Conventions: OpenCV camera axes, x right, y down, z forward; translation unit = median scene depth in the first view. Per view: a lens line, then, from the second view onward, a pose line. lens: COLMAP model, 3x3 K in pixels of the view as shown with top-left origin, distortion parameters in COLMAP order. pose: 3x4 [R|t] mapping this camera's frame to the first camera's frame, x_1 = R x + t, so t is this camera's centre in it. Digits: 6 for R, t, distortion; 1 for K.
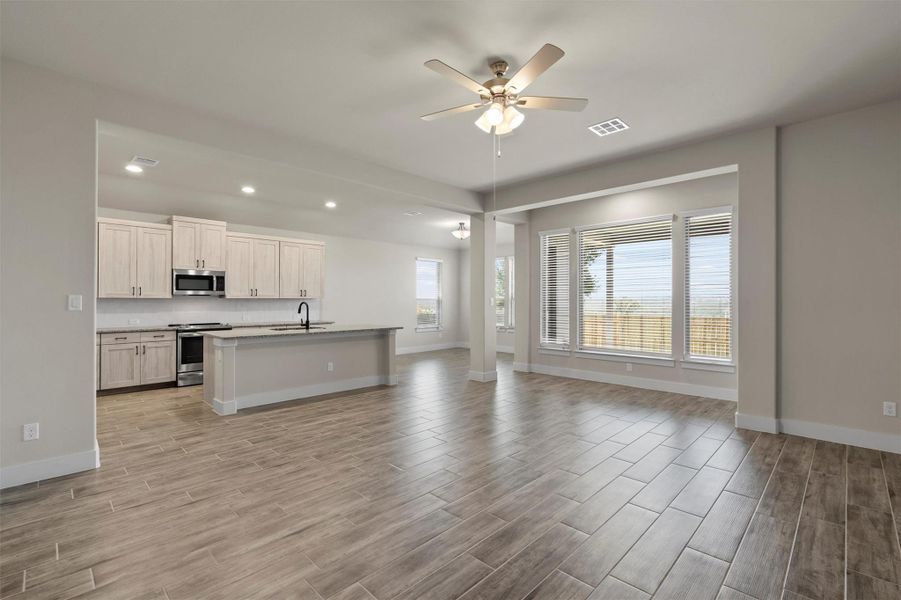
lens RADIAL K [[406.7, 0, 450.5], [0, 406.7, 300.0], [0, 0, 1]] dist [-0.001766, 0.000117]
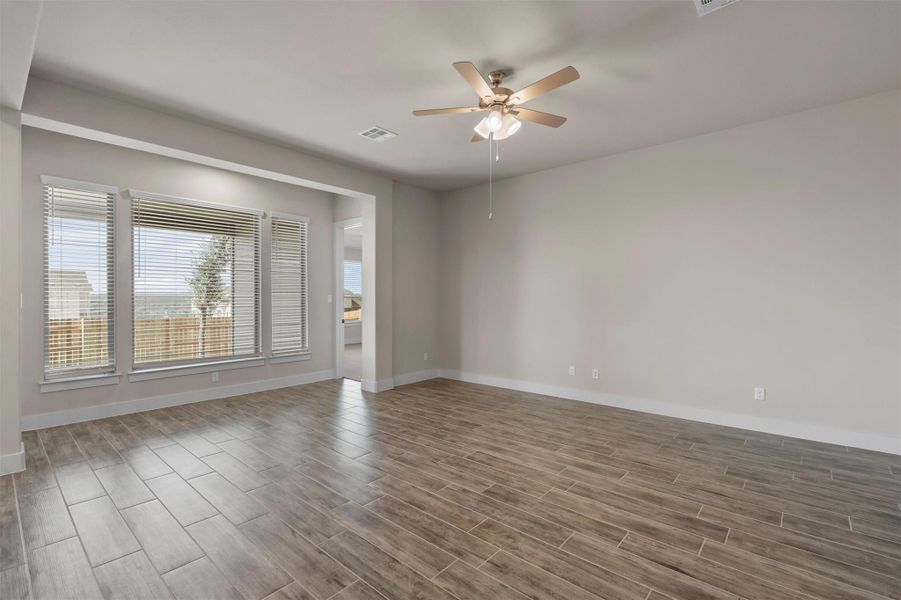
lens RADIAL K [[406.7, 0, 450.5], [0, 406.7, 300.0], [0, 0, 1]] dist [-0.001766, 0.000117]
pose [[-0.059101, -0.004356, 0.998242, -0.561127], [0.001678, 0.999989, 0.004463, 0.001743], [-0.998251, 0.001939, -0.059093, 0.713545]]
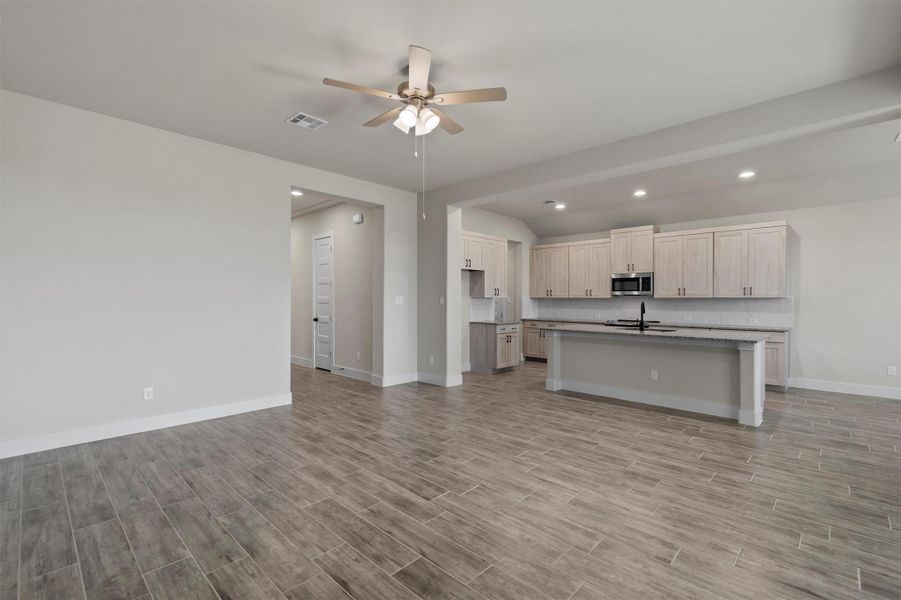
lens RADIAL K [[406.7, 0, 450.5], [0, 406.7, 300.0], [0, 0, 1]] dist [-0.001766, 0.000117]
pose [[0.012708, 0.000113, -0.999919, 0.683477], [0.000522, 1.000000, 0.000120, 0.001461], [0.999919, -0.000523, 0.012708, 0.647171]]
